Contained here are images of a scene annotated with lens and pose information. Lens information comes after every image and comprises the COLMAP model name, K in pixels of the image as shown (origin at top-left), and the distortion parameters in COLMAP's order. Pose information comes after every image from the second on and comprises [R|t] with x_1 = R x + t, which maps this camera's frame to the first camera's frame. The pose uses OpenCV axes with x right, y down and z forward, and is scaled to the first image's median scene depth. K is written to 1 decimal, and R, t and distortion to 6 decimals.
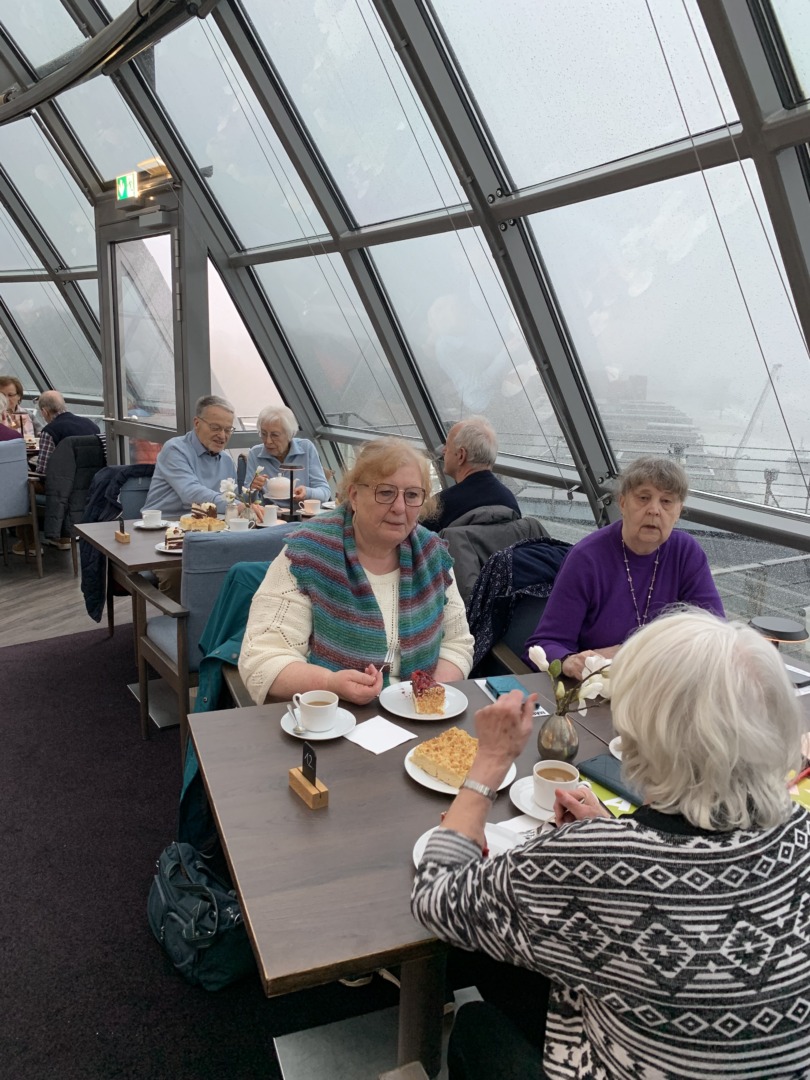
lens RADIAL K [[828.3, 0, 407.3], [0, 828.3, 537.3], [0, 0, 1]] dist [0.065560, -0.017942]
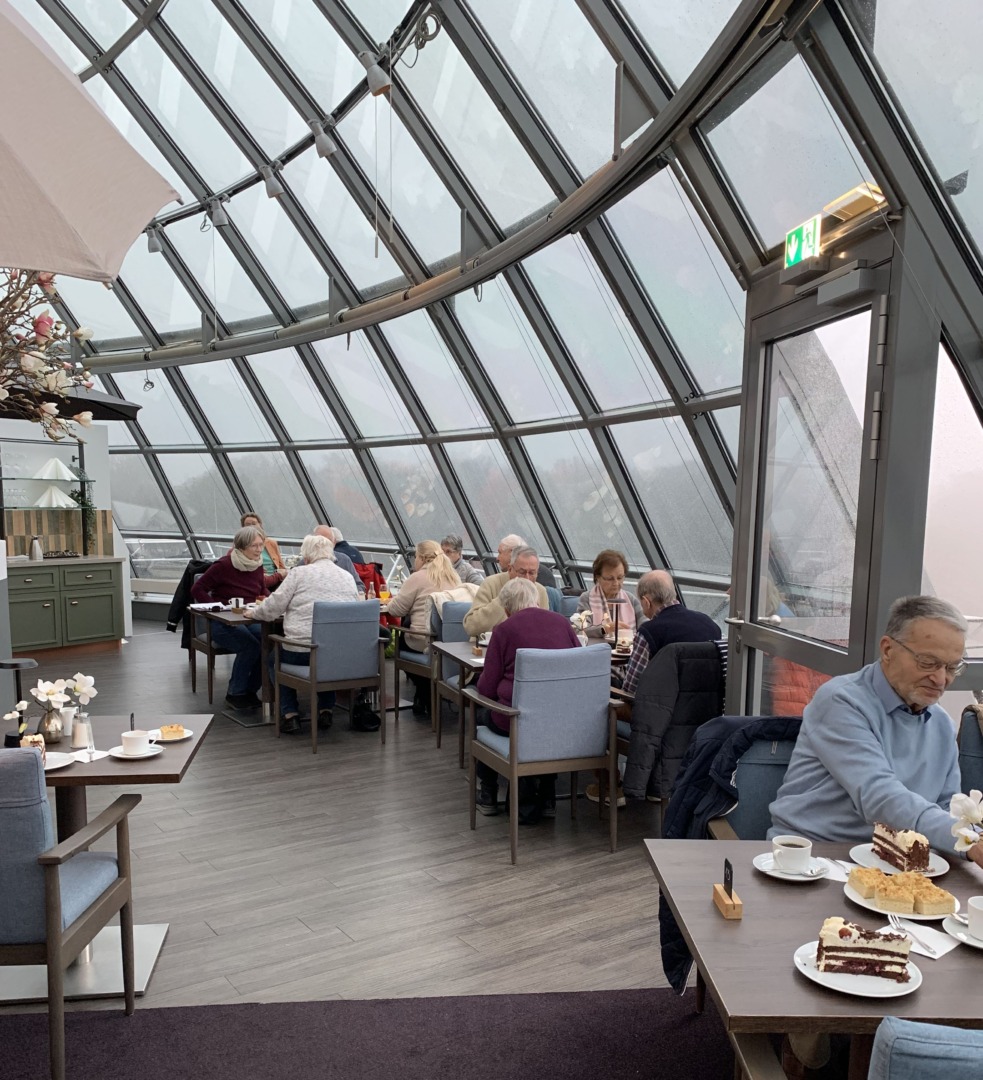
lens RADIAL K [[1168.0, 0, 492.6], [0, 1168.0, 539.9], [0, 0, 1]] dist [-0.009280, 0.000000]
pose [[0.851112, 0.027309, -0.524274, -0.081165], [-0.128681, 0.979034, -0.157905, -0.055048], [0.508970, 0.201859, 0.836781, 0.241833]]
